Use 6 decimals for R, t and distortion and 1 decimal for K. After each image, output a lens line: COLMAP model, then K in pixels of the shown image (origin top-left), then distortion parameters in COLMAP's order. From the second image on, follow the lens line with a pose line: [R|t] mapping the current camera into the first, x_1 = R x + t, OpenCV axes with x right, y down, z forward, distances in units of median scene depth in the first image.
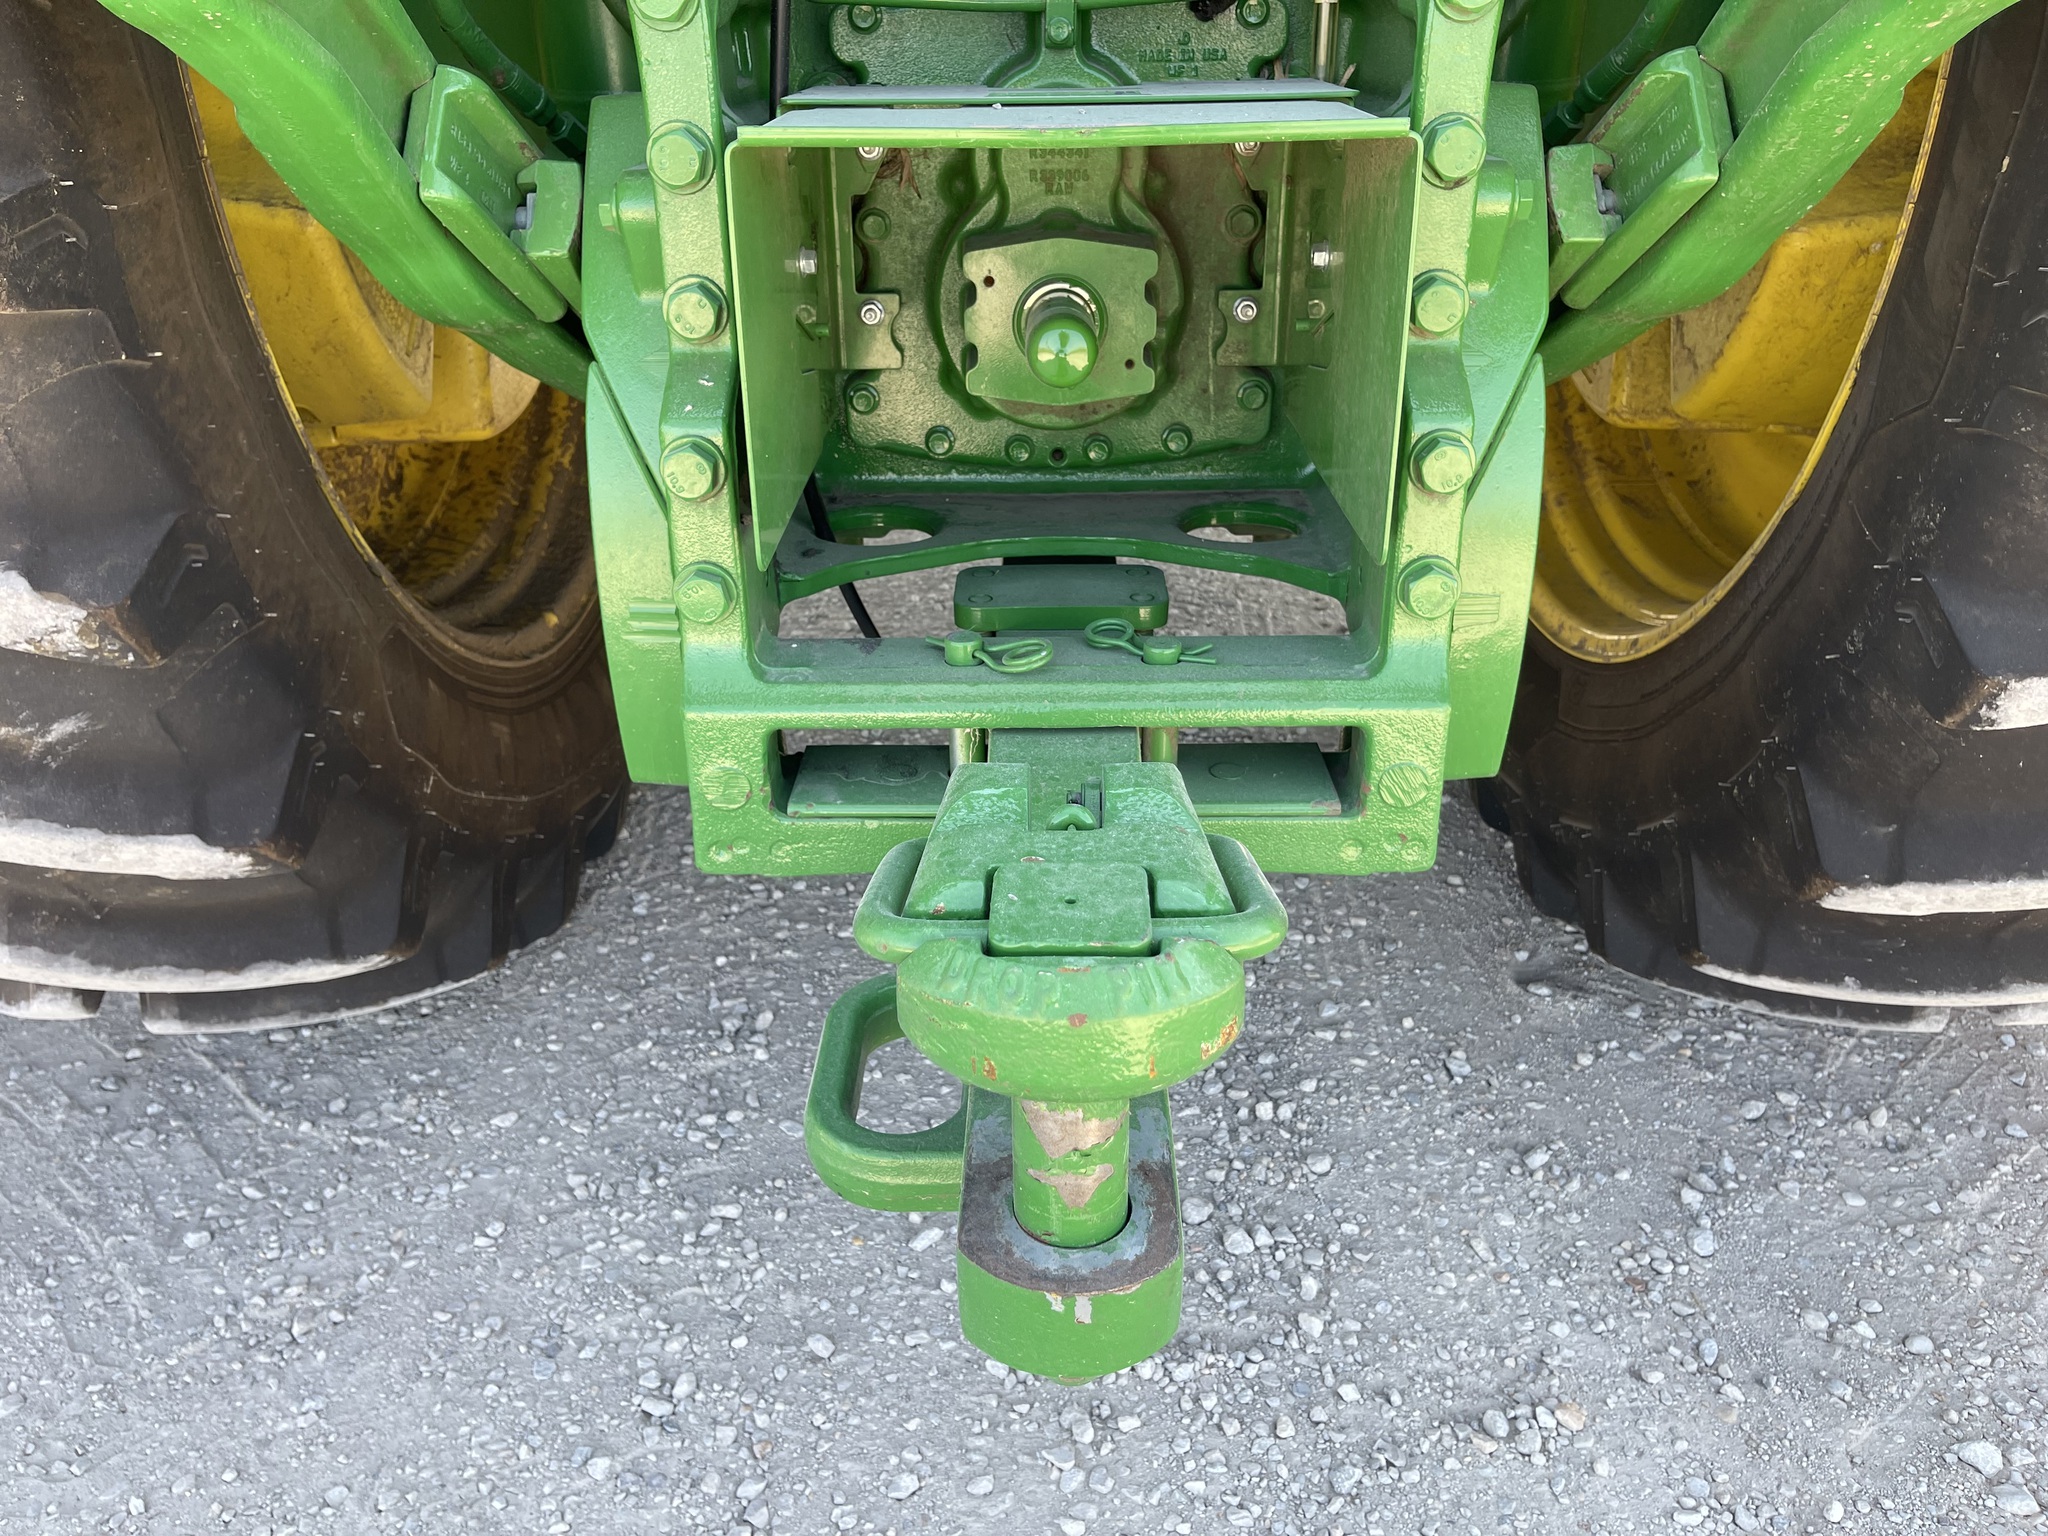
lens RADIAL K [[1561.4, 0, 1069.1], [0, 1561.4, 759.5], [0, 0, 1]] dist [0.044645, -0.054820]
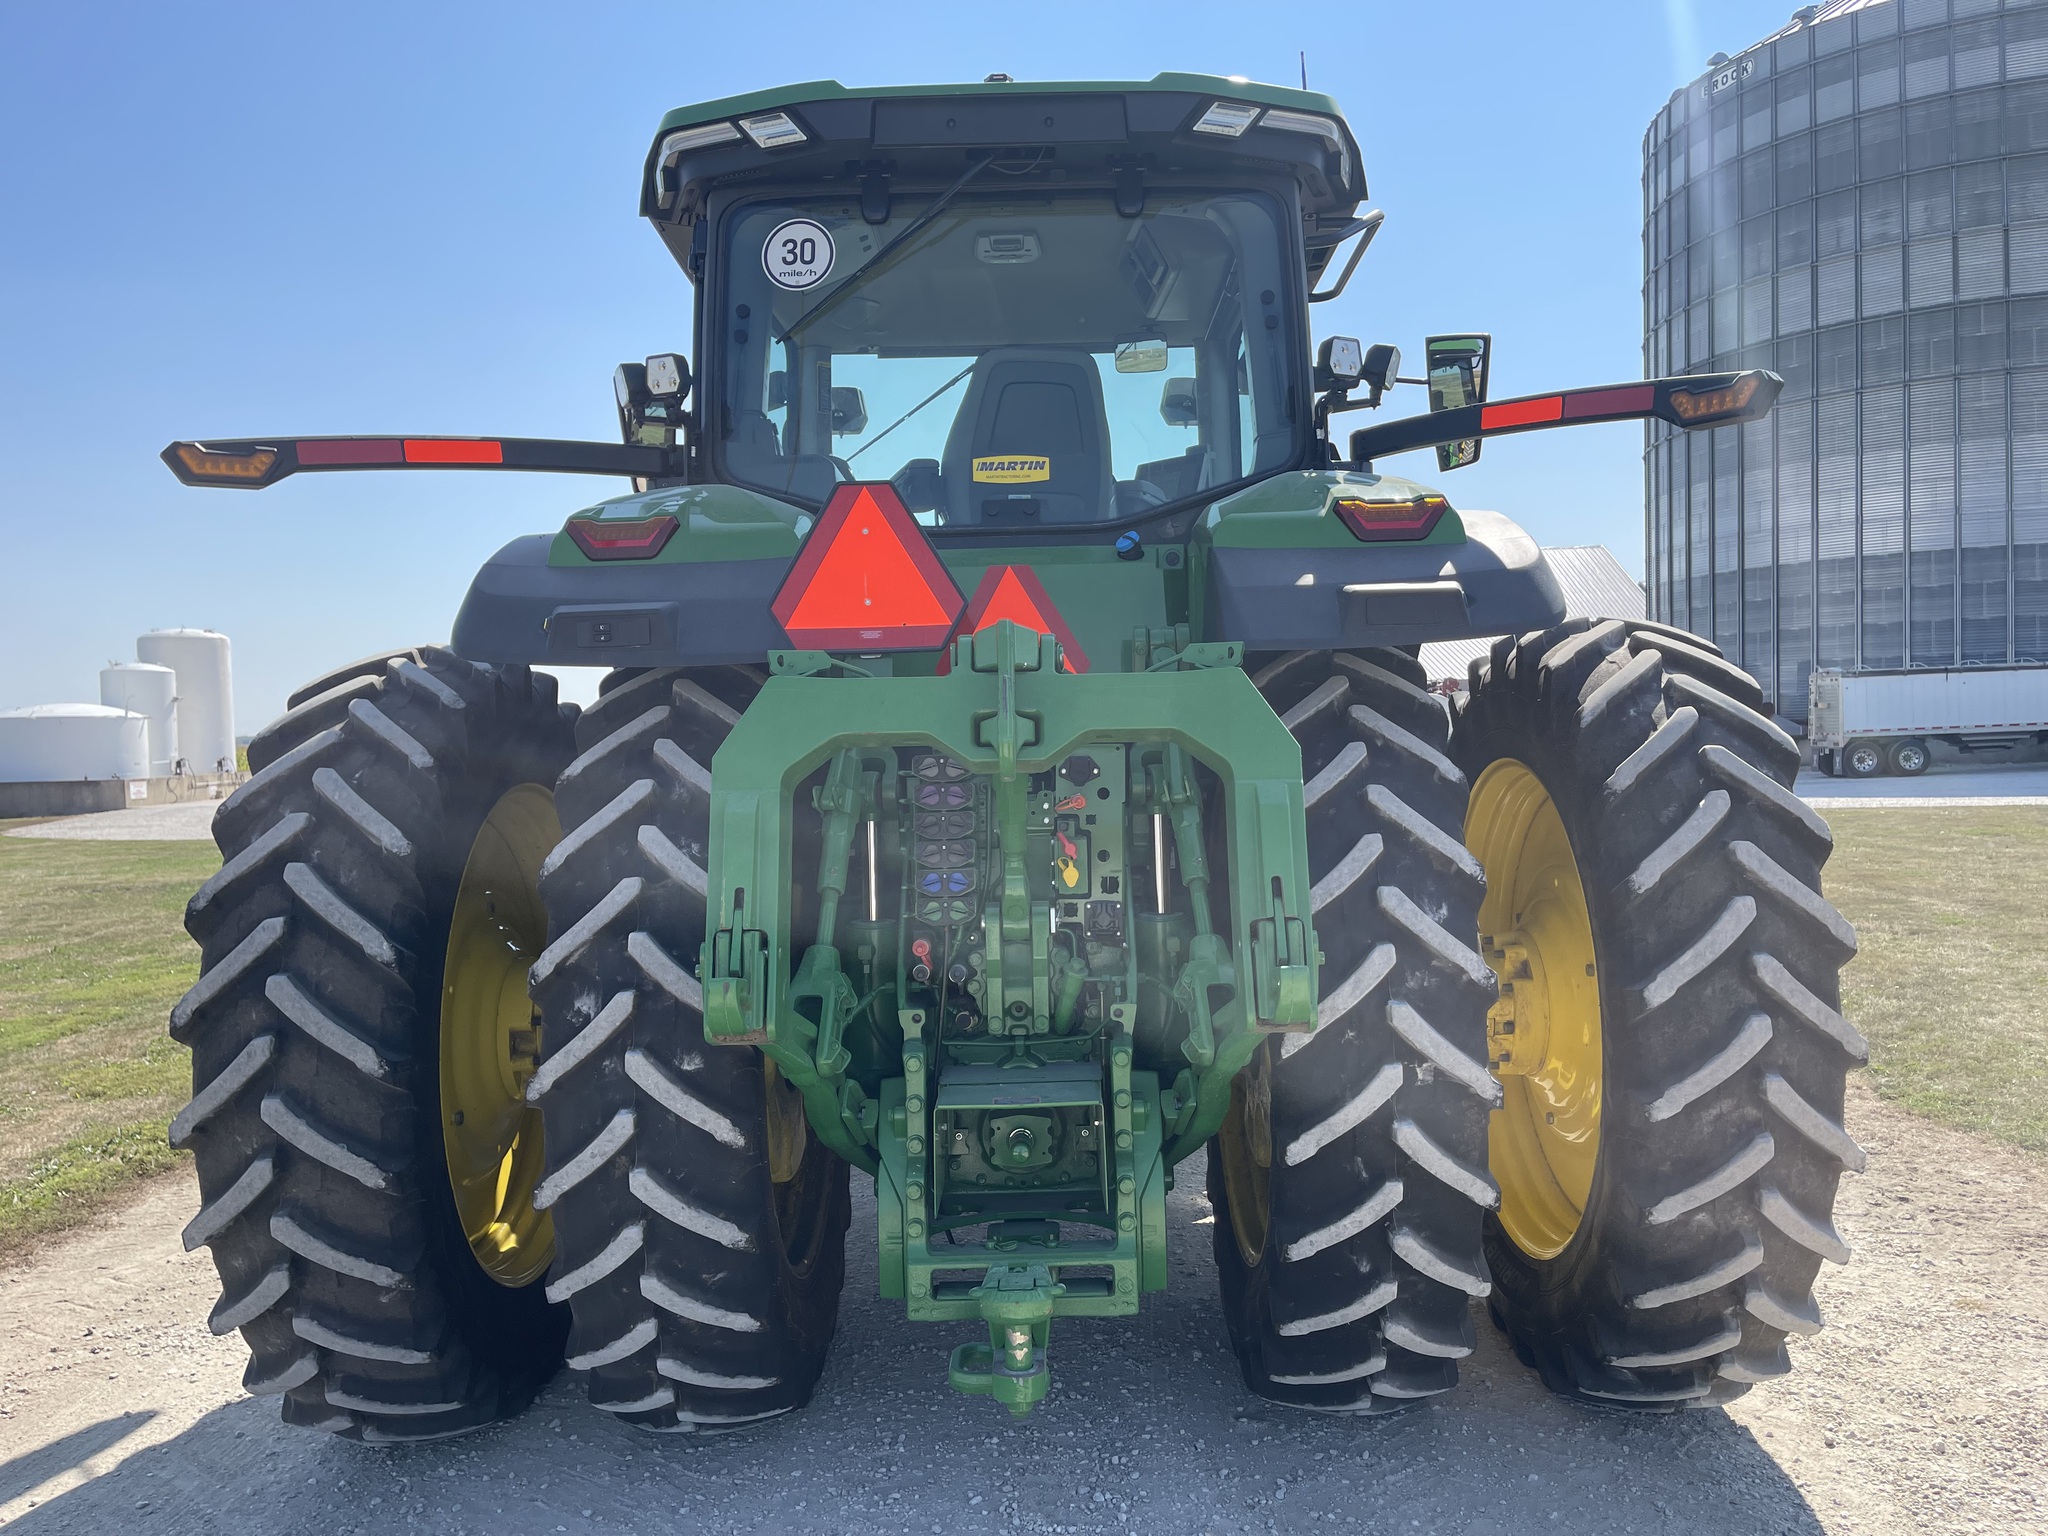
lens RADIAL K [[1561.4, 0, 1025.7], [0, 1561.4, 778.6], [0, 0, 1]] dist [0.044645, -0.054820]
pose [[0.999223, -0.027023, -0.028703, 0.102245], [0.012216, 0.904506, -0.426287, 0.364987], [0.037482, 0.425605, 0.904133, -1.948844]]
